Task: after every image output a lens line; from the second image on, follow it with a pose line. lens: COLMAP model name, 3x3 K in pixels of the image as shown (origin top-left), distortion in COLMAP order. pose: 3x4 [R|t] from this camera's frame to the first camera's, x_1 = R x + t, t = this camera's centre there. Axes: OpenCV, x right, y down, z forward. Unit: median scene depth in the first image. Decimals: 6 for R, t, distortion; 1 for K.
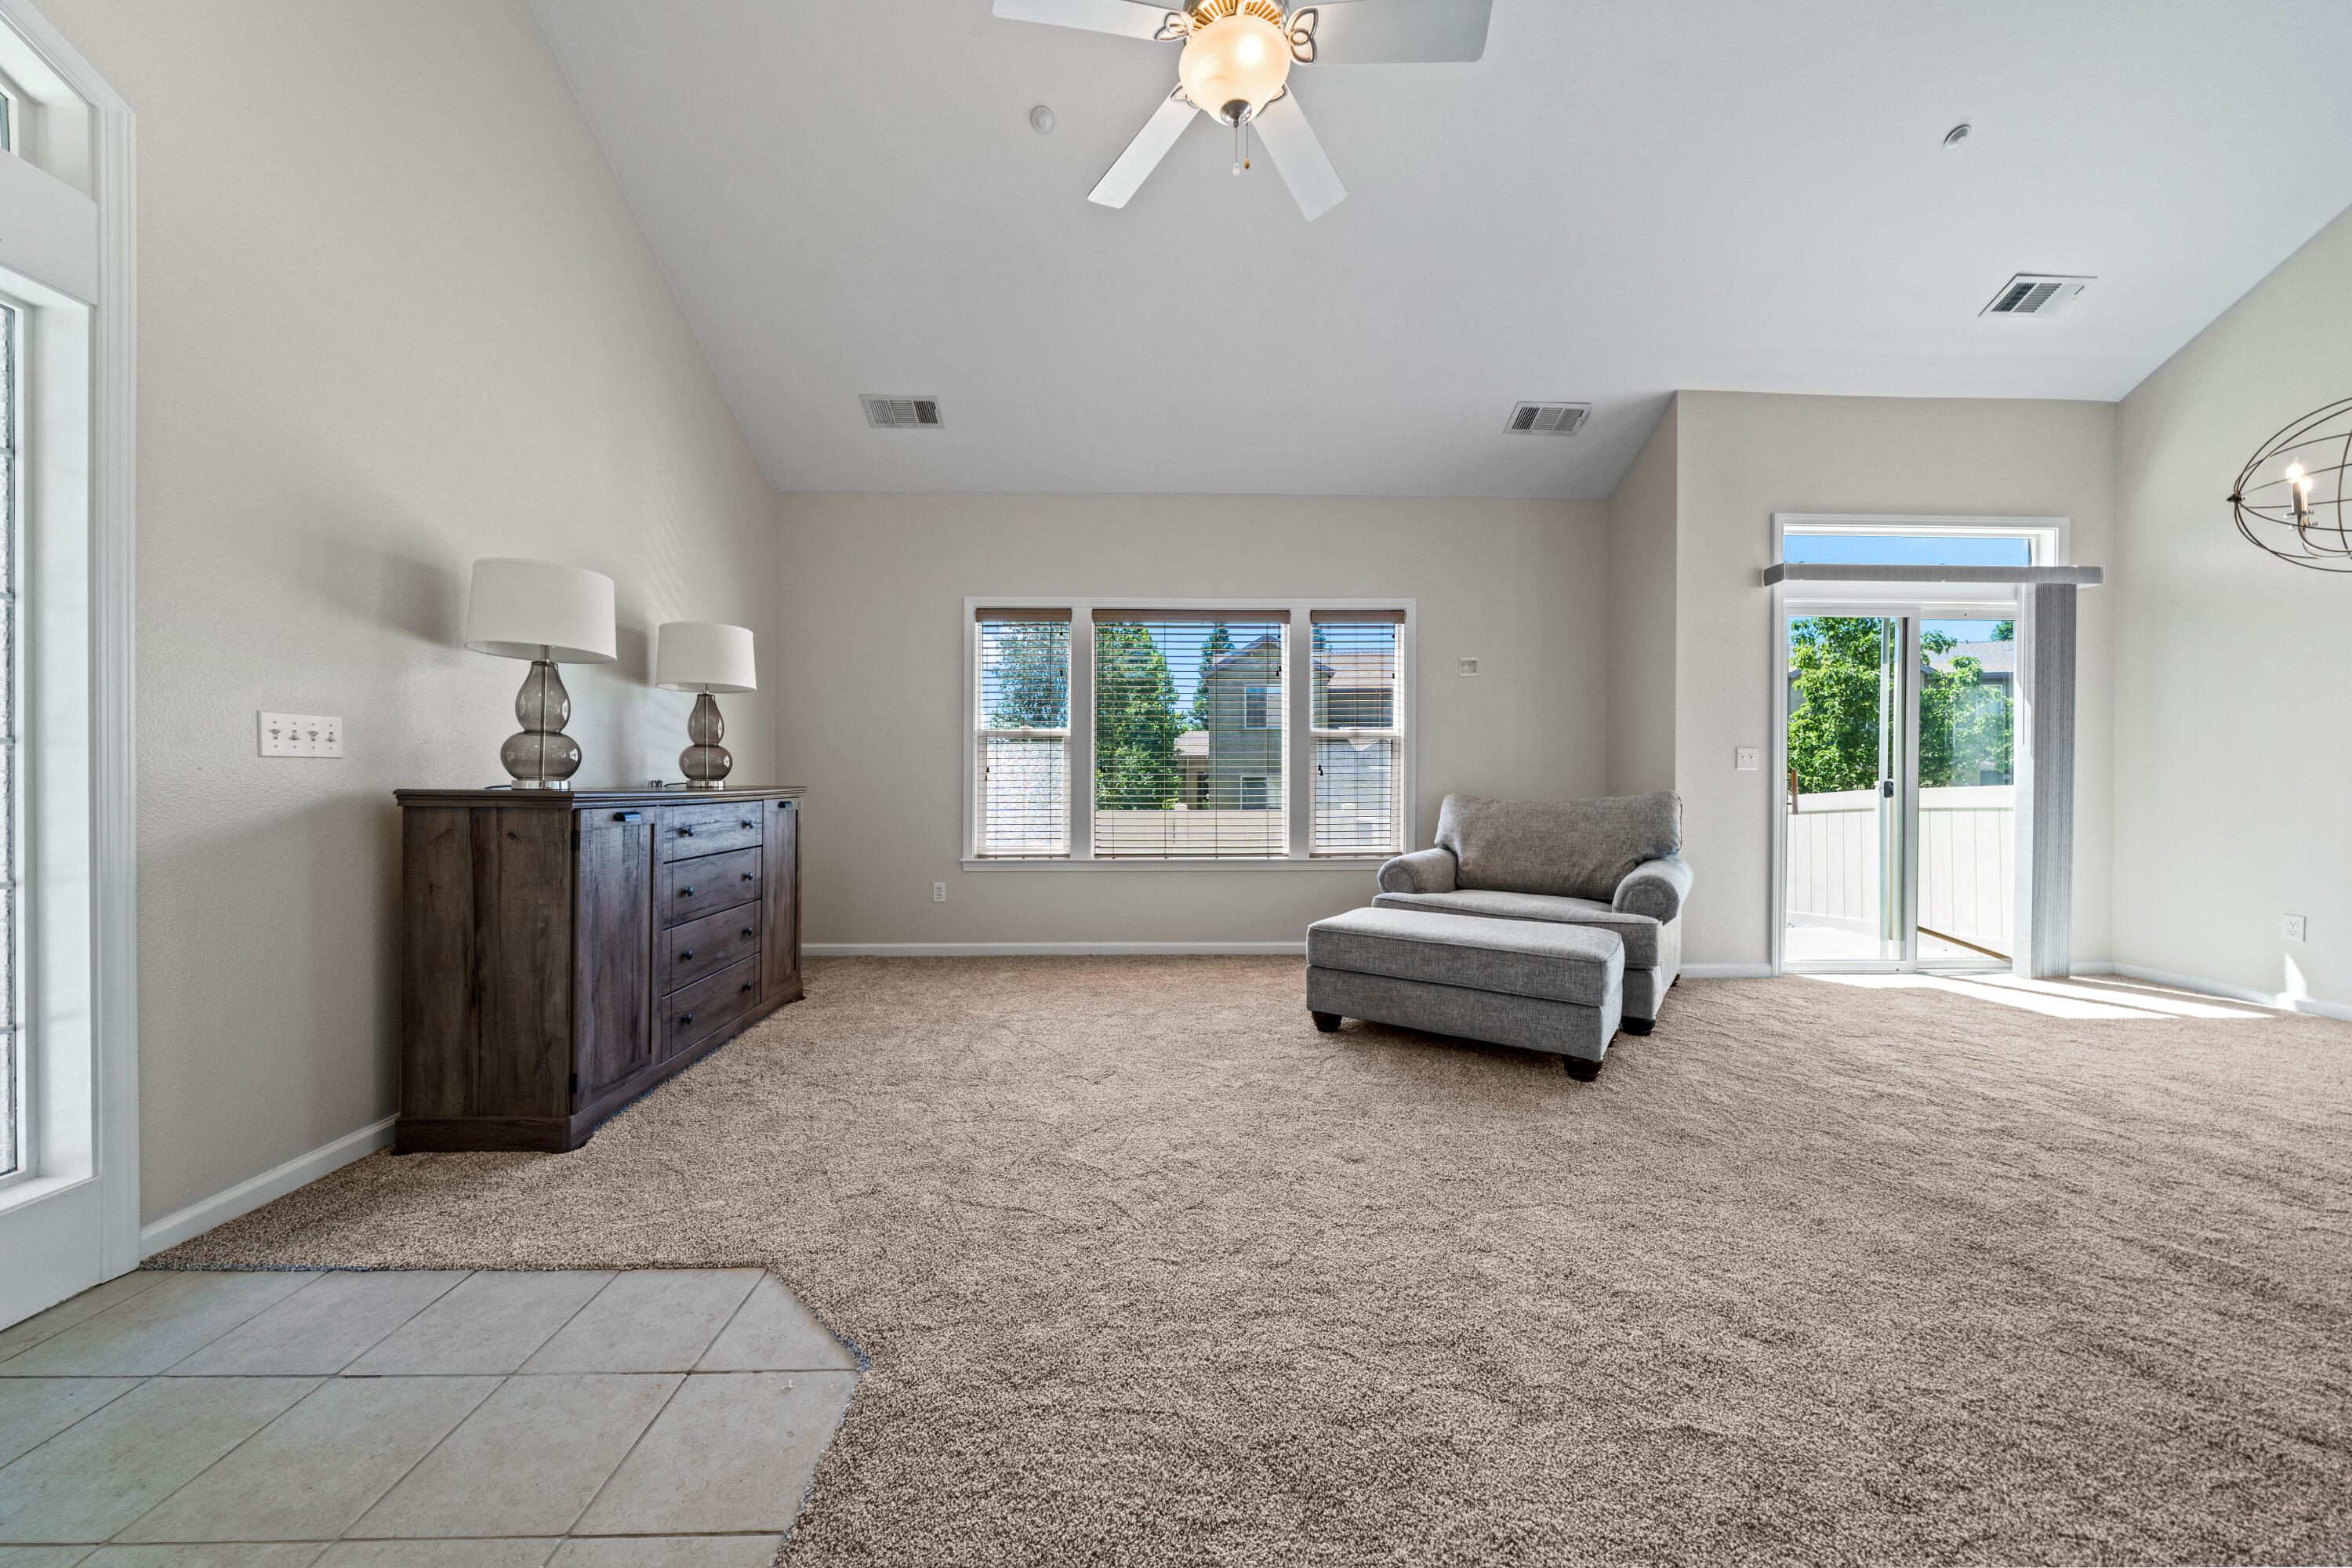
lens RADIAL K [[815.9, 0, 1169.8], [0, 815.9, 777.1], [0, 0, 1]] dist [-0.000018, 0.000610]
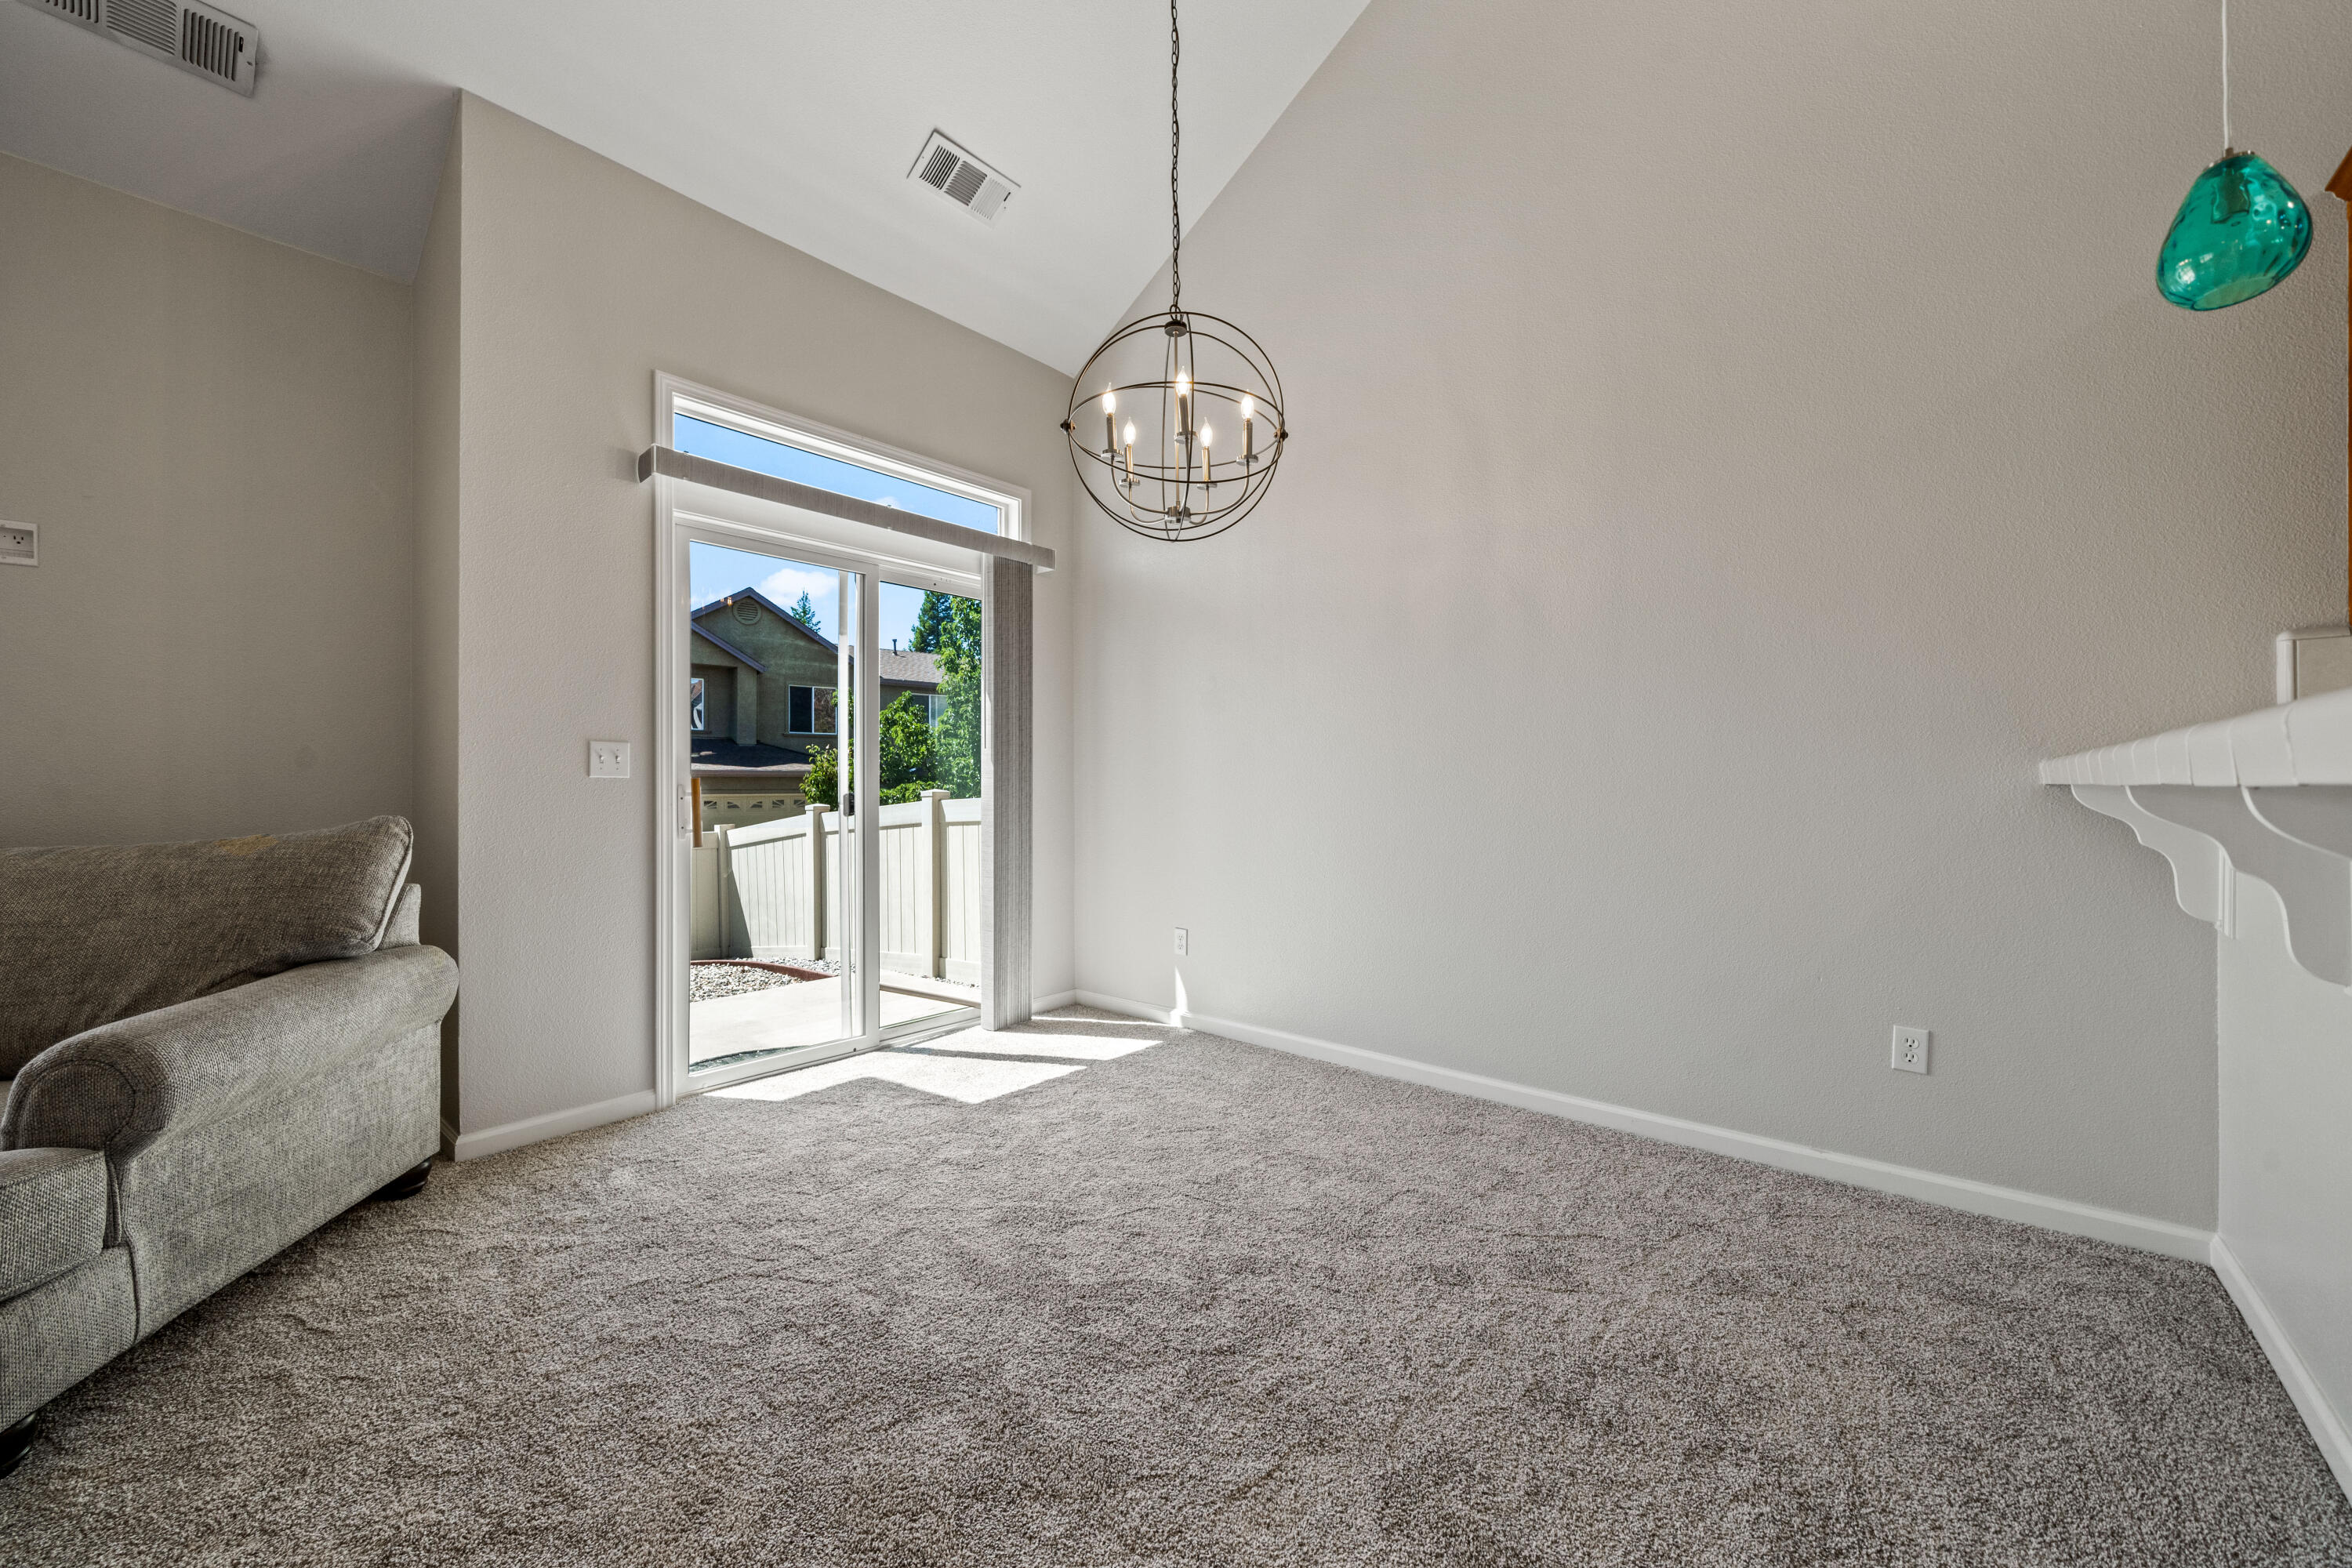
lens RADIAL K [[905.8, 0, 1179.0], [0, 905.8, 765.1], [0, 0, 1]] dist [-0.003381, 0.000016]
pose [[0.672603, 0.011255, 0.739918, 0.502152], [0.004820, 0.999796, -0.019590, -0.003736], [-0.739988, 0.016743, 0.672412, 0.239851]]
